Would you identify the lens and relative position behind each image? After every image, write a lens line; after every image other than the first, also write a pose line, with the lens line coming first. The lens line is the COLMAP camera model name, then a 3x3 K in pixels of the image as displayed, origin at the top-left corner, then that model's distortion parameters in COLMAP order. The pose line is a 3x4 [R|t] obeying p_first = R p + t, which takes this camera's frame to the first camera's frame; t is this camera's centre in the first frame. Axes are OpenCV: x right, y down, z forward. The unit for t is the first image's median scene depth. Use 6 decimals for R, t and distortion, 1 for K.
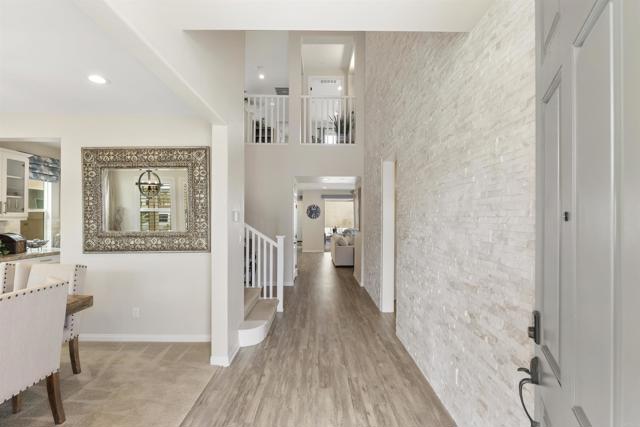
lens RADIAL K [[291.2, 0, 320.4], [0, 291.2, 211.4], [0, 0, 1]] dist [-0.002760, 0.000829]
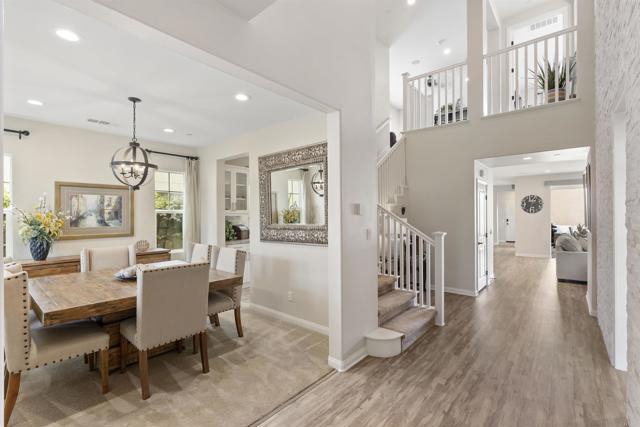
lens RADIAL K [[291.2, 0, 320.4], [0, 291.2, 211.4], [0, 0, 1]] dist [-0.002760, 0.000829]
pose [[0.759319, -0.015315, -0.650539, 0.191036], [0.023021, 0.999729, 0.003335, 0.016396], [0.650312, -0.017509, 0.759466, 0.218395]]
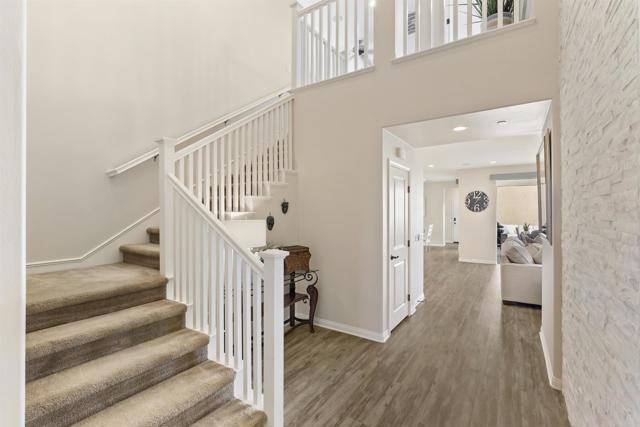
lens RADIAL K [[291.2, 0, 320.4], [0, 291.2, 211.4], [0, 0, 1]] dist [-0.002760, 0.000829]
pose [[0.830749, -0.012604, -0.556504, 0.183285], [0.022020, 0.999705, 0.010231, 0.033214], [0.556211, -0.020754, 0.830782, 0.949241]]
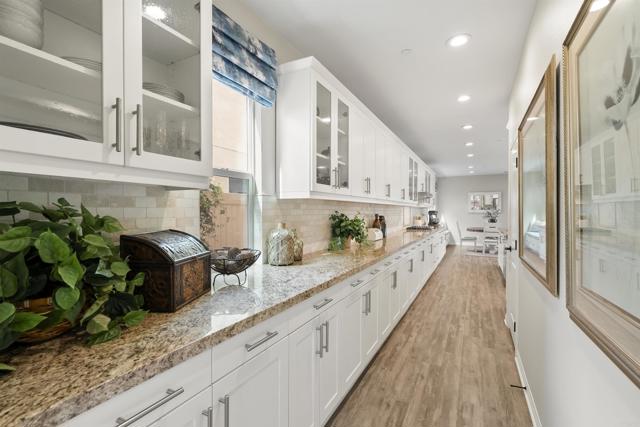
lens RADIAL K [[291.2, 0, 320.4], [0, 291.2, 211.4], [0, 0, 1]] dist [-0.002760, 0.000829]
pose [[0.878713, -0.004816, -0.477326, -0.979934], [0.014187, 0.999771, 0.016031, 0.063689], [0.477140, -0.020858, 0.878580, 1.010671]]
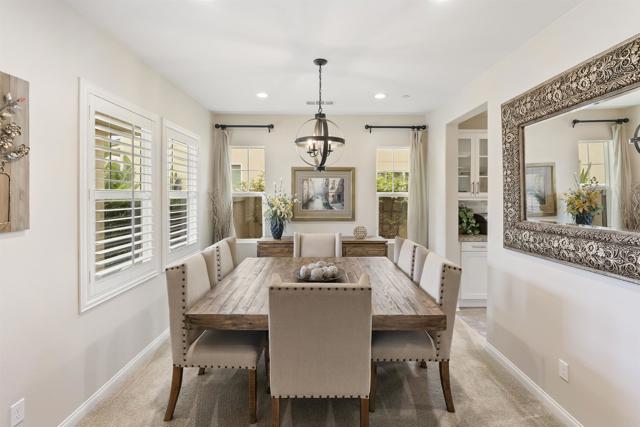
lens RADIAL K [[298.4, 0, 319.6], [0, 298.4, 195.2], [0, 0, 1]] dist [-0.000230, 0.000564]
pose [[0.008549, -0.001284, -0.999963, -0.064581], [0.019777, 0.999804, -0.001115, 0.003128], [0.999768, -0.019767, 0.008572, 0.522803]]
